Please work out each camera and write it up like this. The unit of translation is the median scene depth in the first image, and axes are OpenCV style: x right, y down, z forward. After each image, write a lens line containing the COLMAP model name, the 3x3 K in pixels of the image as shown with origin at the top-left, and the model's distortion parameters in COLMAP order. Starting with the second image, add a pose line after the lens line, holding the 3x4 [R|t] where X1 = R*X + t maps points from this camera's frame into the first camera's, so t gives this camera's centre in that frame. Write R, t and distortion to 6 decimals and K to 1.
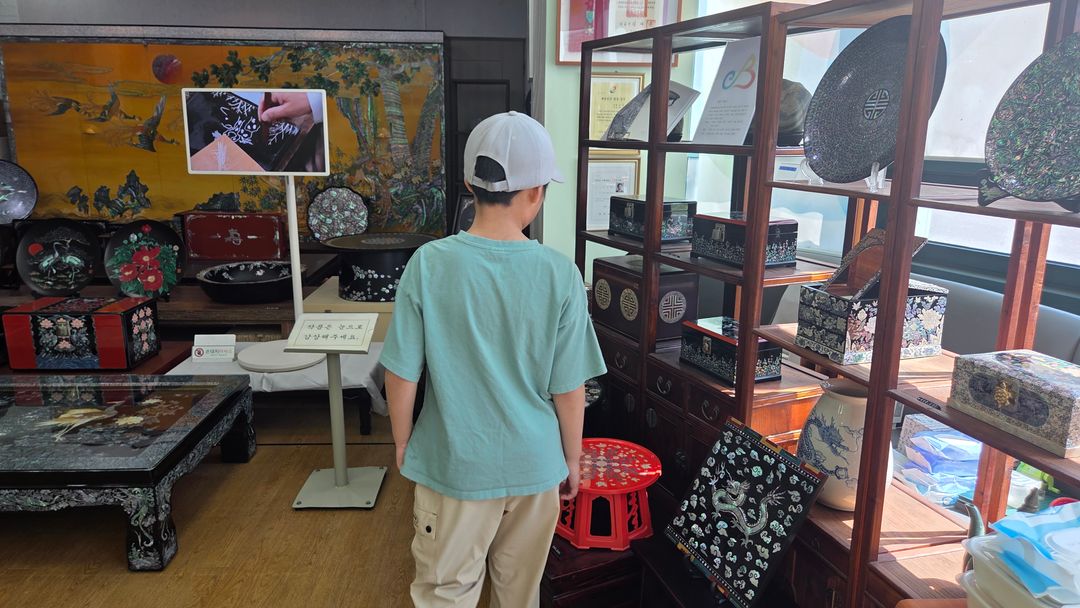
lens RADIAL K [[730.5, 0, 536.2], [0, 730.5, 296.9], [0, 0, 1]] dist [0.087638, -0.082561]
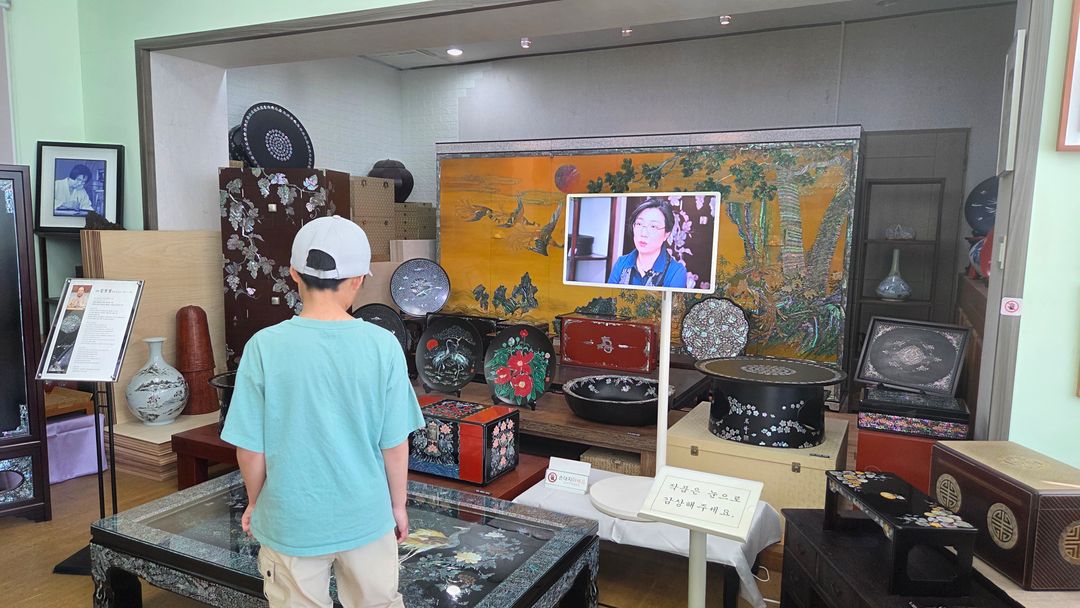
lens RADIAL K [[730.5, 0, 536.2], [0, 730.5, 296.9], [0, 0, 1]] dist [0.087638, -0.082561]
pose [[0.878182, 0.057164, -0.474899, -0.049143], [-0.122077, 0.986739, -0.106970, -0.036264], [0.462487, 0.151913, 0.873515, 0.145247]]
